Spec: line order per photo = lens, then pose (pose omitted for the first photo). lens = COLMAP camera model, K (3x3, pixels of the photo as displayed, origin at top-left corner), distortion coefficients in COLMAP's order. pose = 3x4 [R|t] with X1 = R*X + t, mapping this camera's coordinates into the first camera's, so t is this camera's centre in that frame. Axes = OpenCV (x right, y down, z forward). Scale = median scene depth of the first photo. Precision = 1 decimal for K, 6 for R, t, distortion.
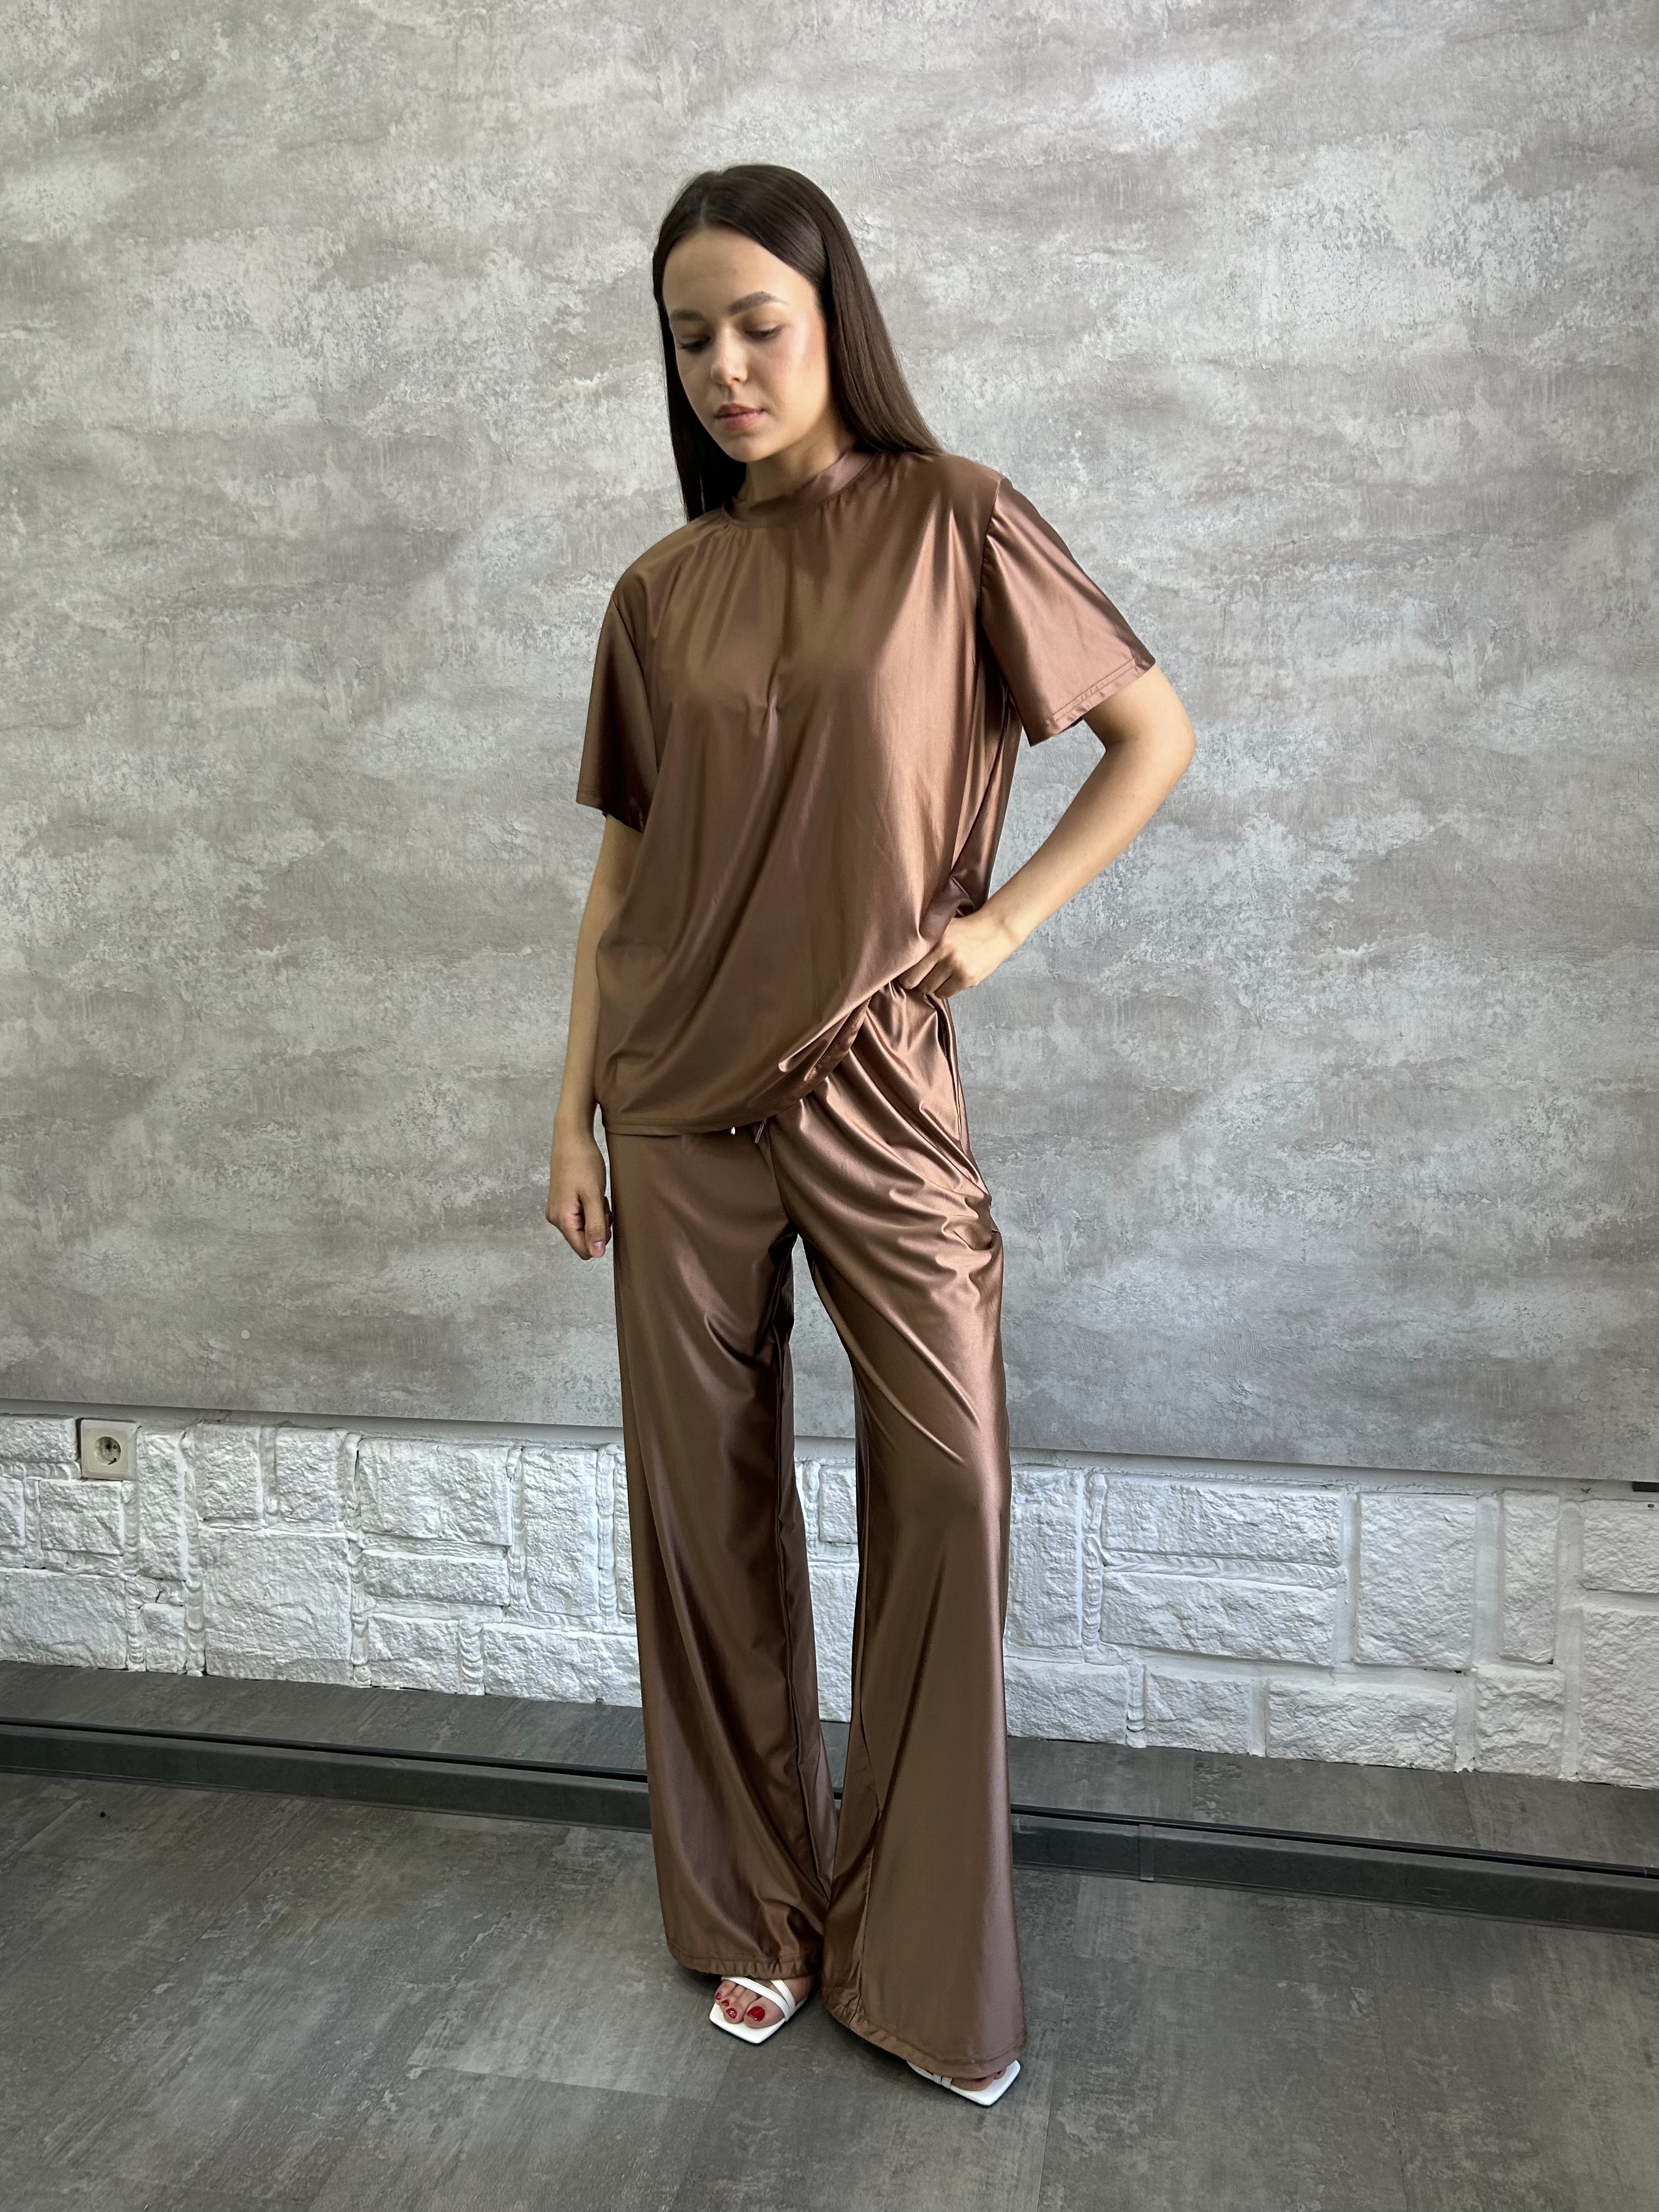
lens RADIAL K [[1848.0, 0, 829.1], [0, 1848.0, 1108.5], [0, 0, 1]] dist [0.011416, -0.002188]
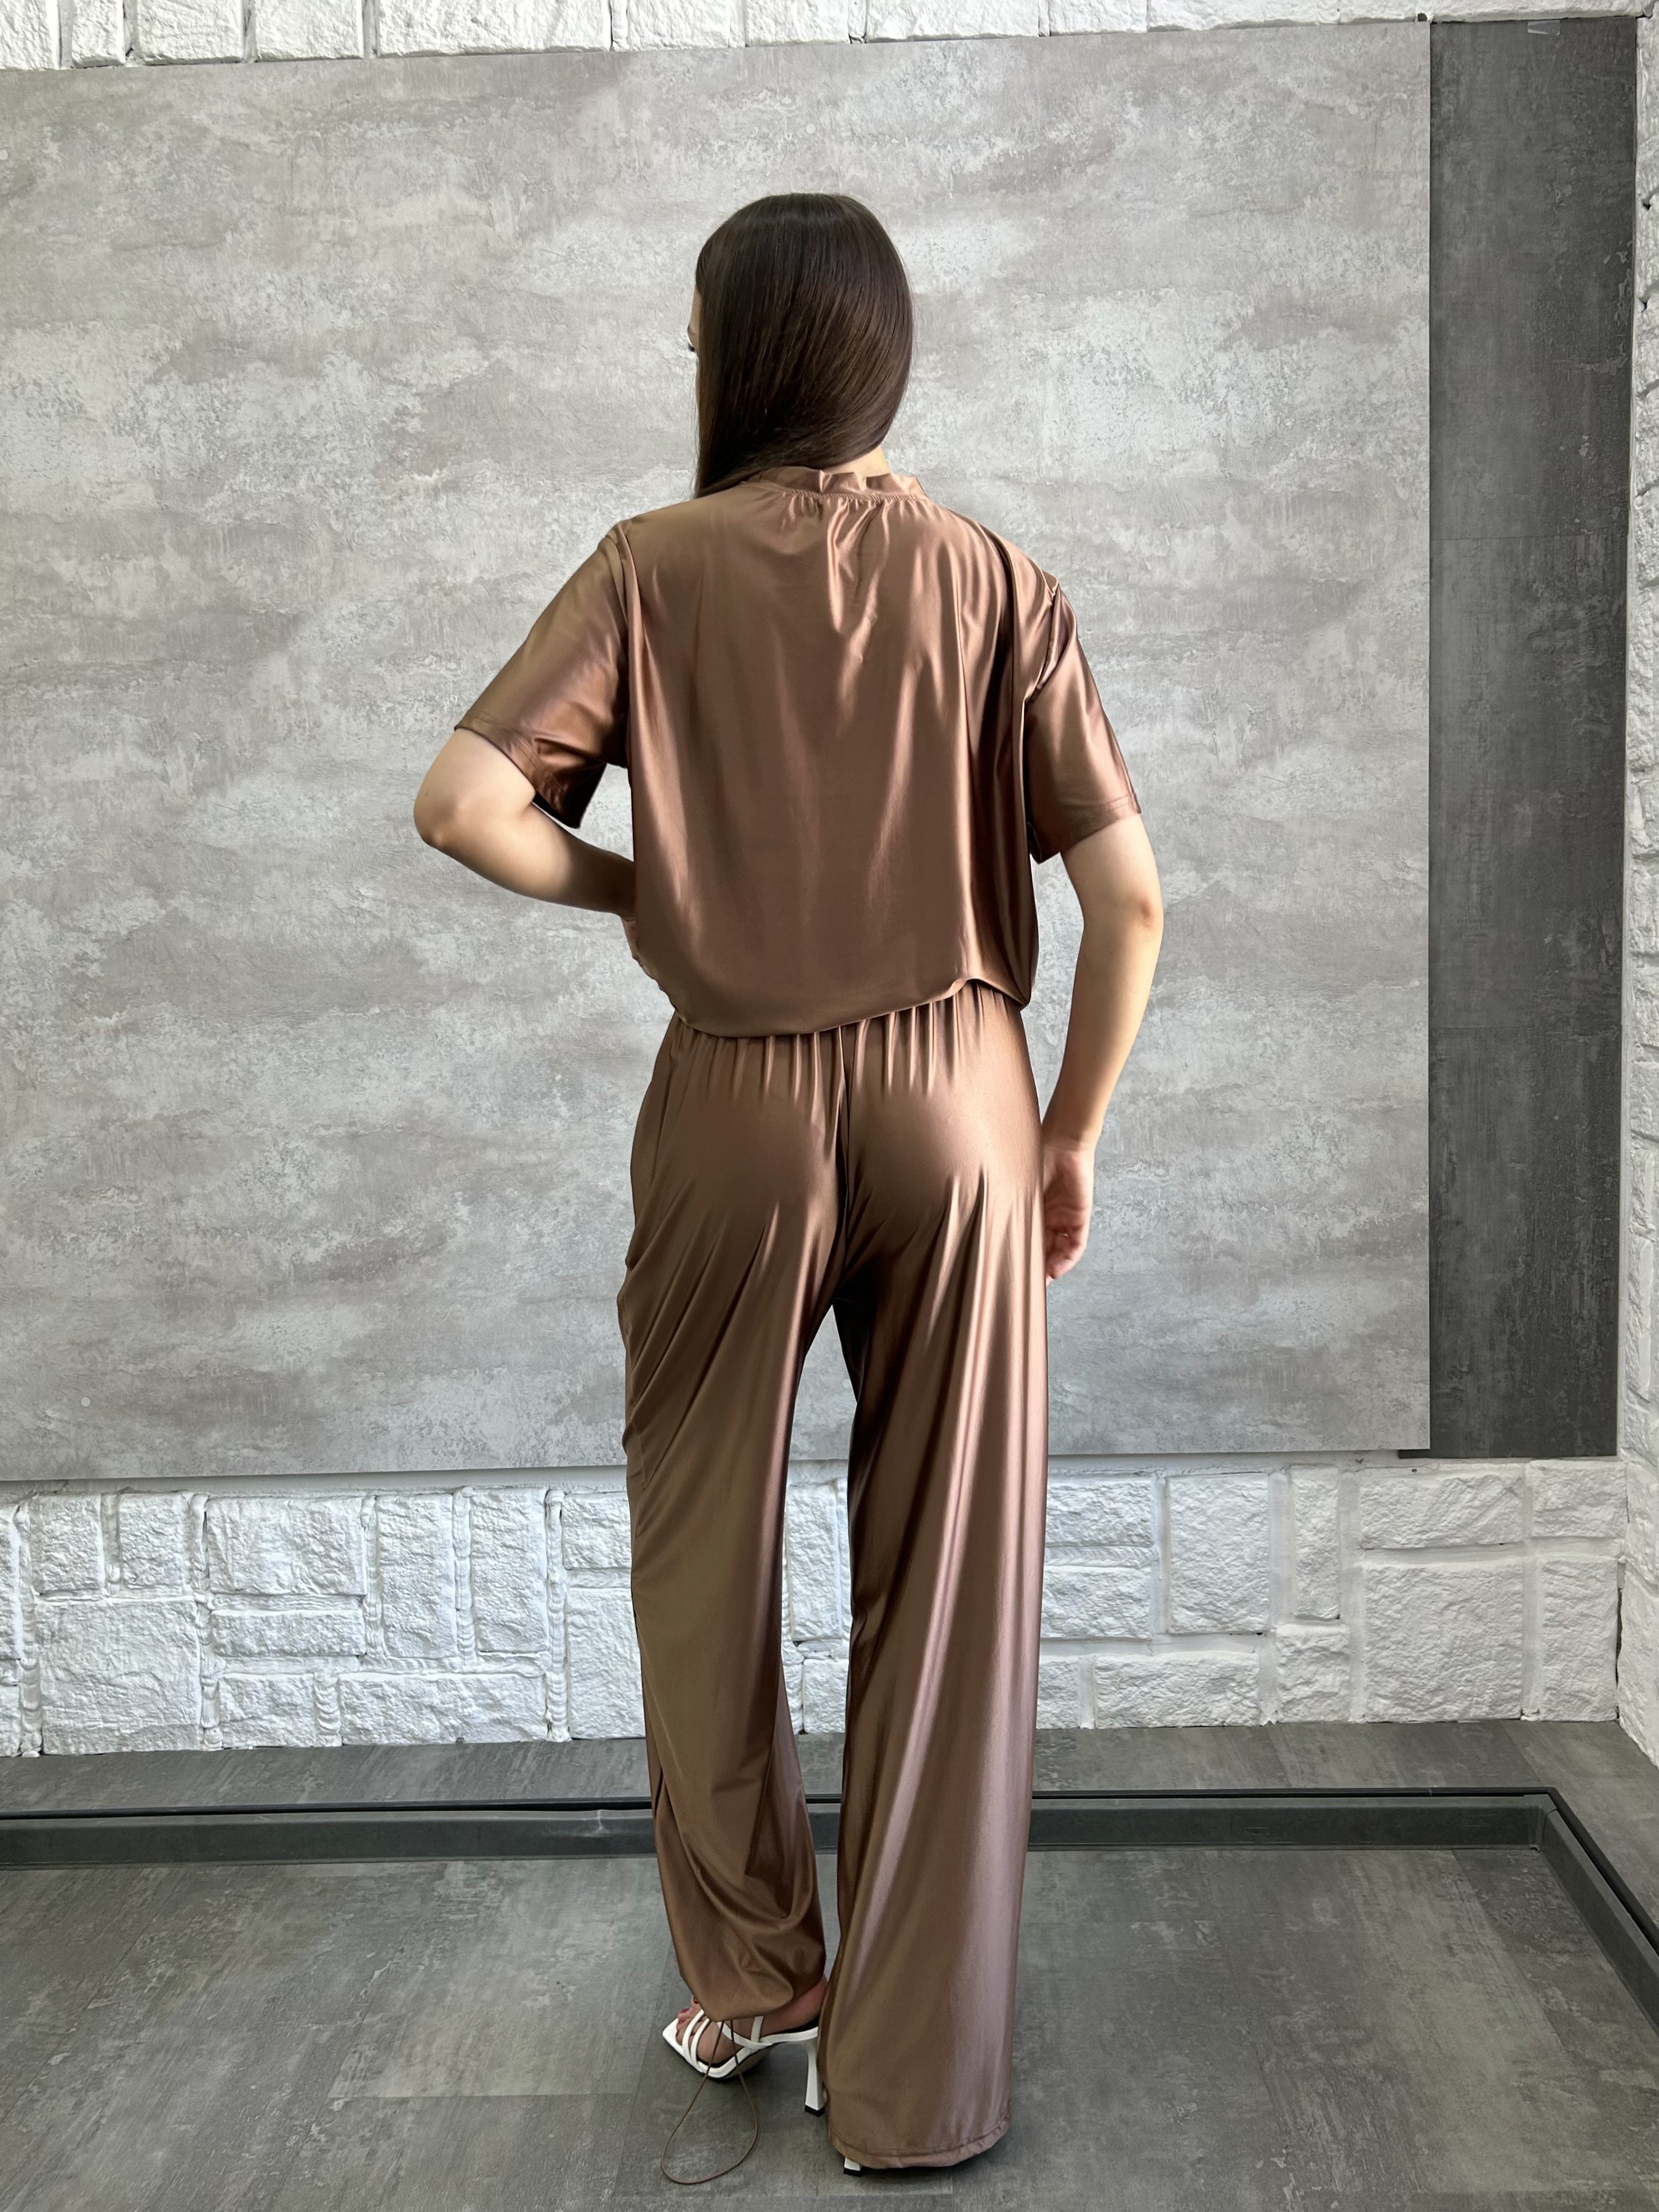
lens RADIAL K [[1846.1, 0, 870.4], [0, 1846.1, 1063.8], [0, 0, 1]] dist [0.028782, -0.036432]
pose [[0.983451, -0.031172, 0.178474, -0.080158], [0.039932, 0.998157, -0.045705, 0.002939], [-0.176721, 0.052075, 0.982882, -0.074762]]
